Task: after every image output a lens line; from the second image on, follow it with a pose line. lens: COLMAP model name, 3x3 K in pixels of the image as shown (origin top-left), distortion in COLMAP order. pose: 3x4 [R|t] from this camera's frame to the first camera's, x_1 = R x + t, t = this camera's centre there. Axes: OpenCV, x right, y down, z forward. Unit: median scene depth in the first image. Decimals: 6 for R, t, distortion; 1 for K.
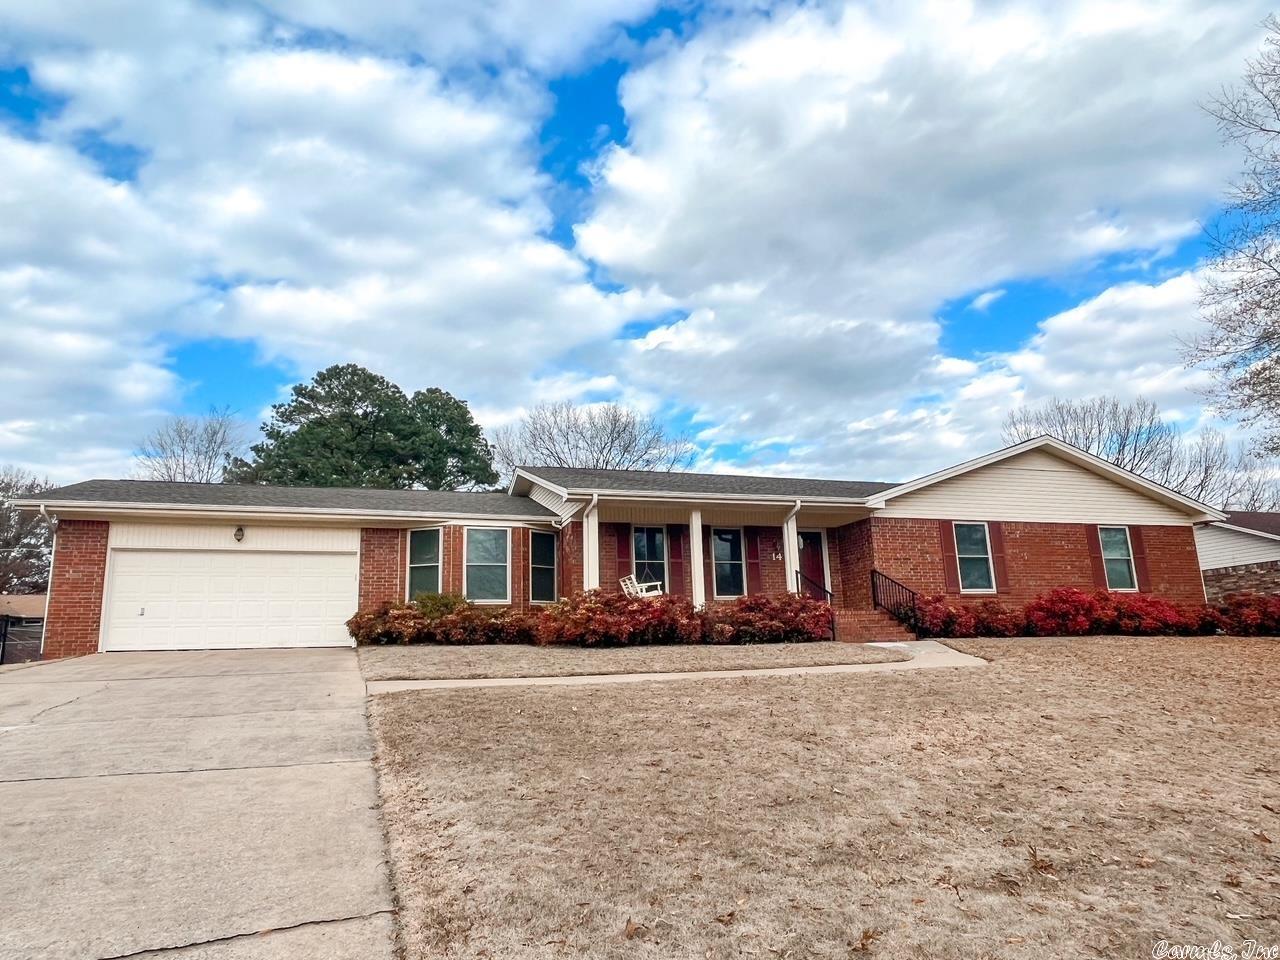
lens RADIAL K [[820.1, 0, 651.8], [0, 820.1, 471.3], [0, 0, 1]] dist [-0.005145, -0.001320]
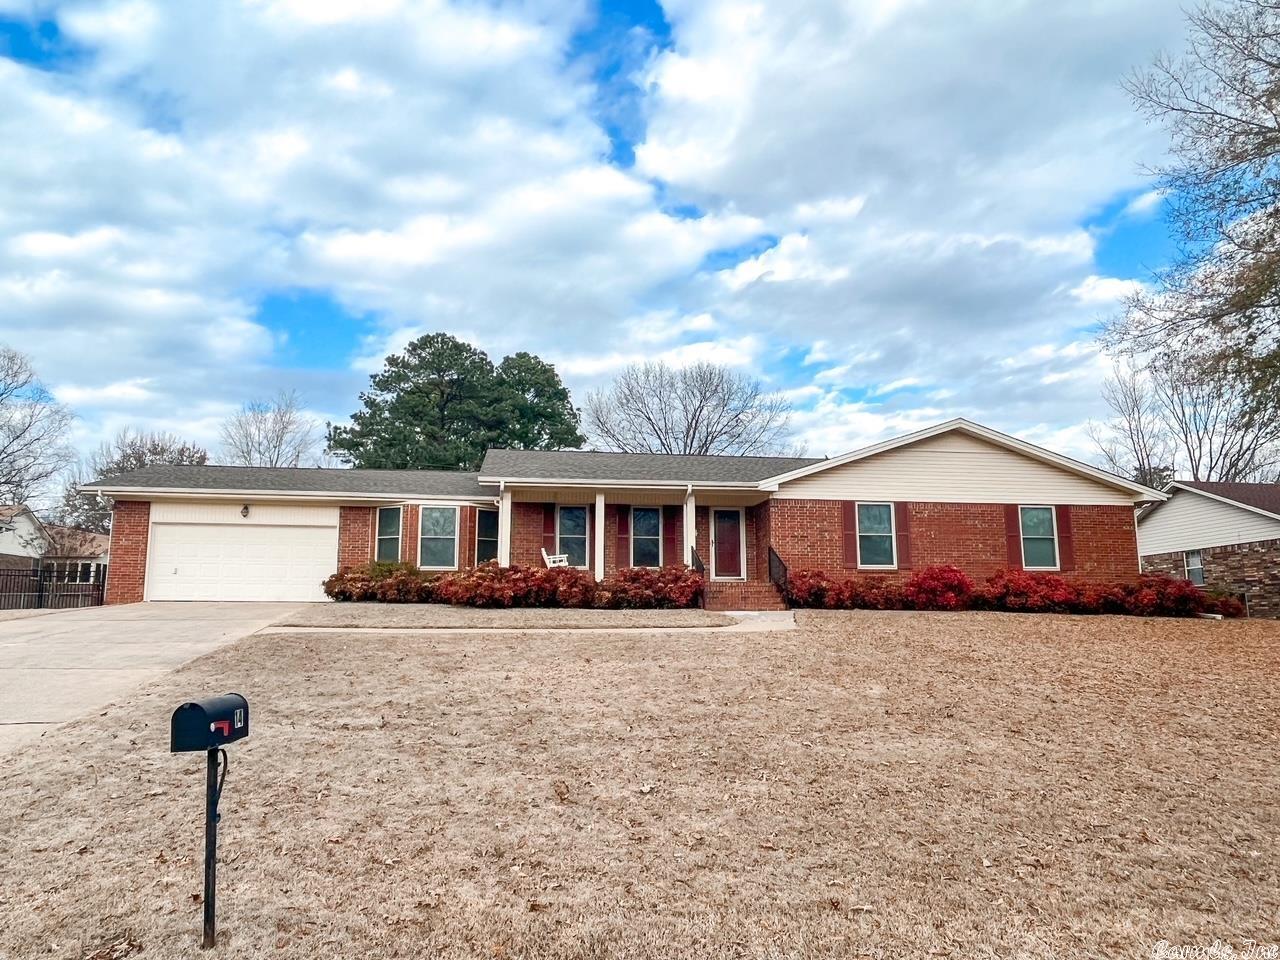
lens RADIAL K [[888.6, 0, 645.4], [0, 888.6, 506.7], [0, 0, 1]] dist [0.004092, -0.005803]
pose [[0.982082, 0.006599, -0.188339, 0.289556], [0.011658, 0.995346, 0.095662, -0.043796], [0.188094, -0.096144, 0.977434, -0.176285]]
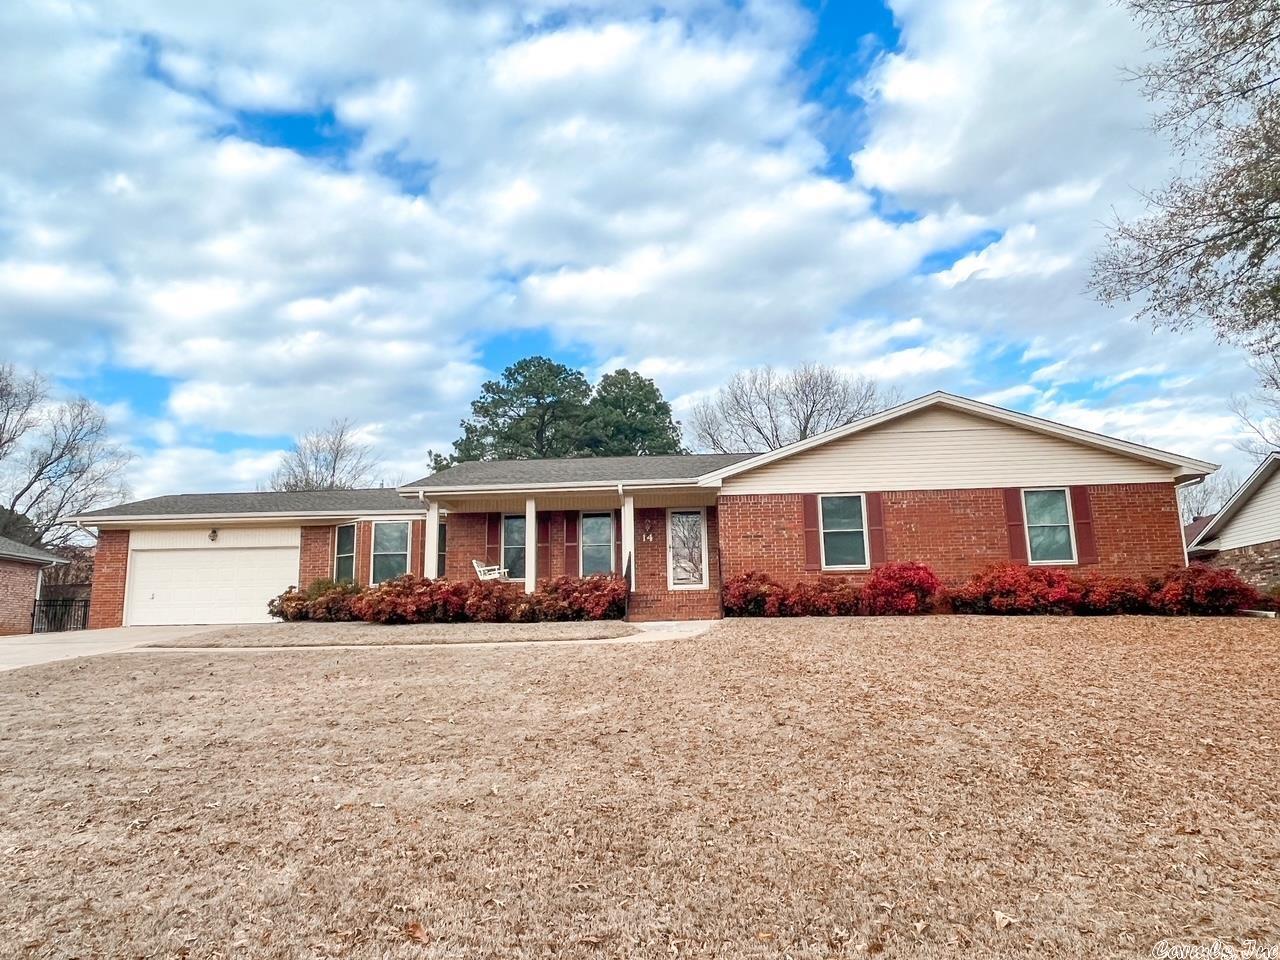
lens RADIAL K [[888.6, 0, 640.6], [0, 888.6, 488.3], [0, 0, 1]] dist [0.004092, -0.005803]
pose [[0.923741, -0.052823, -0.379358, 0.520674], [0.075521, 0.996120, 0.045191, -0.007344], [0.375499, -0.070394, 0.924146, -0.023683]]
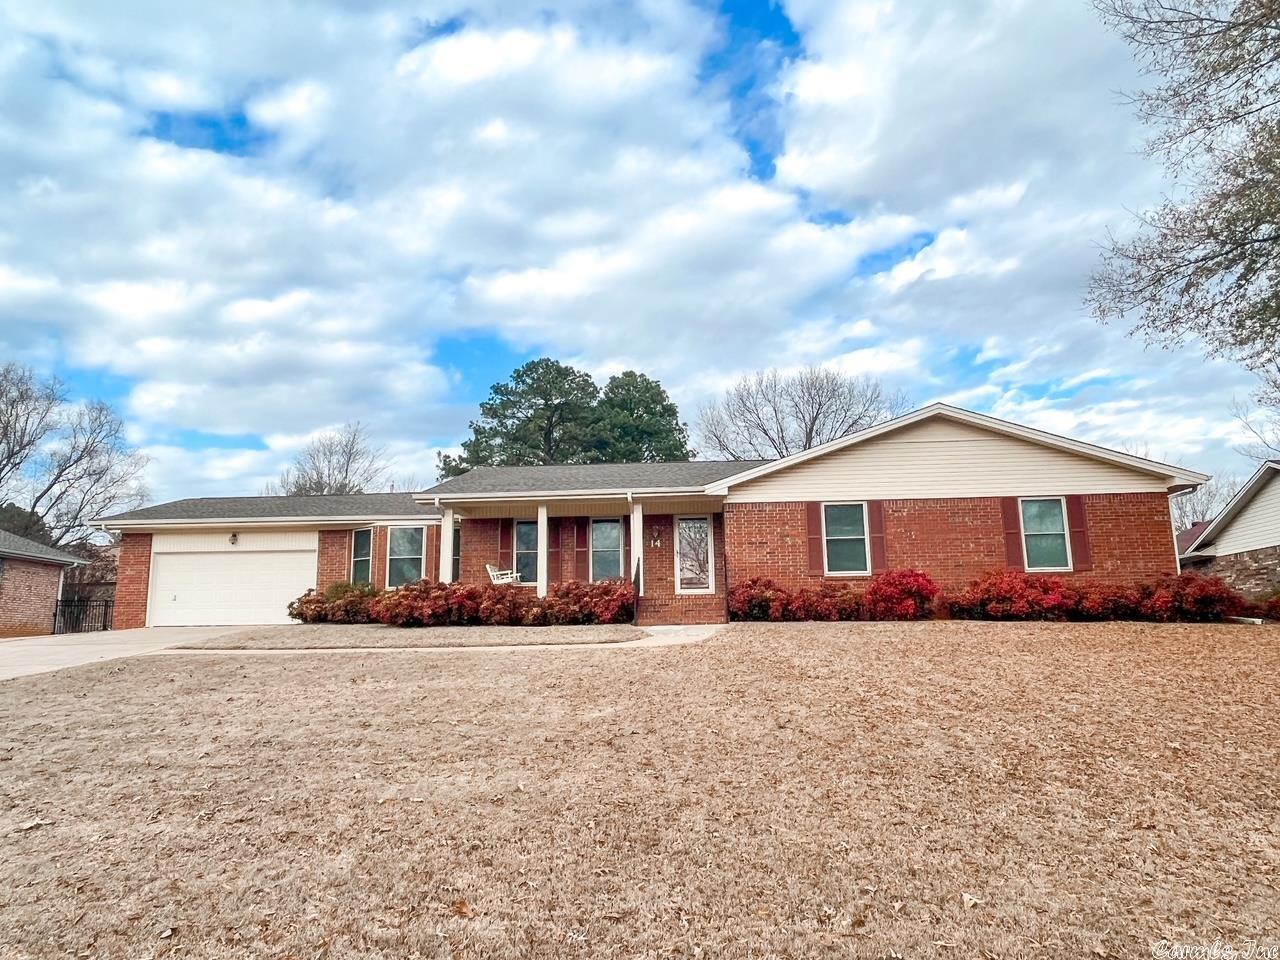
lens RADIAL K [[888.6, 0, 642.8], [0, 888.6, 492.7], [0, 0, 1]] dist [0.004092, -0.005803]
pose [[0.922289, -0.047377, -0.383587, 0.530099], [0.072522, 0.996044, 0.051347, -0.018859], [0.379637, -0.075175, 0.922076, -0.051921]]
